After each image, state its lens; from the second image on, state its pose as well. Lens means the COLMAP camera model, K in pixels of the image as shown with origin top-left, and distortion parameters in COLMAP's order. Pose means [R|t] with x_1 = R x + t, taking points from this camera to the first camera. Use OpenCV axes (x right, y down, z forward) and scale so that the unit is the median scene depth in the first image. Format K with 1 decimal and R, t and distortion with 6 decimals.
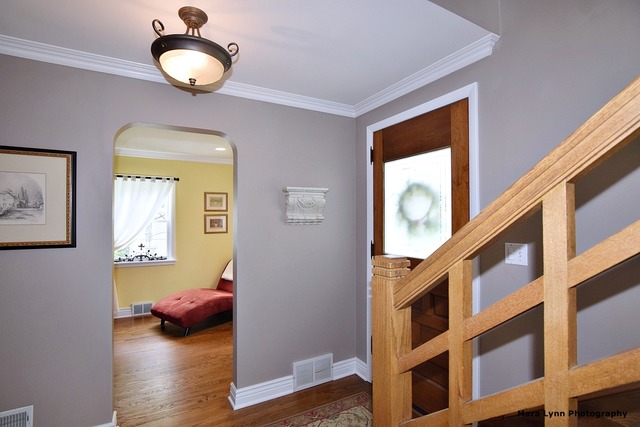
lens RADIAL K [[316.5, 0, 317.9], [0, 316.5, 216.4], [0, 0, 1]] dist [-0.034672, -0.000500]
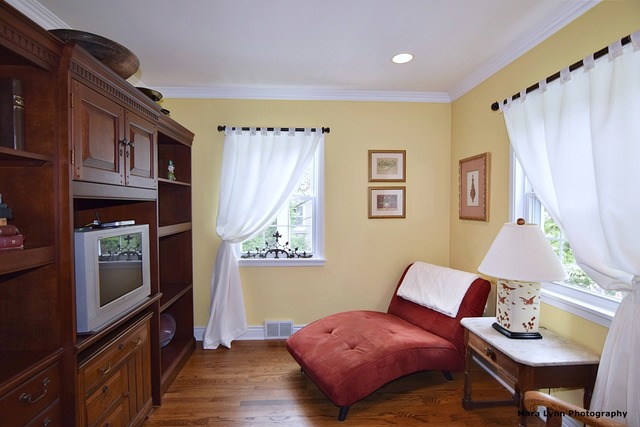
lens RADIAL K [[316.5, 0, 319.4], [0, 316.5, 208.1], [0, 0, 1]] dist [-0.034672, -0.000500]
pose [[0.902229, 0.008030, -0.431182, -0.194384], [0.003402, 0.999663, 0.025736, 0.019757], [0.431243, -0.024686, 0.901898, 0.434350]]
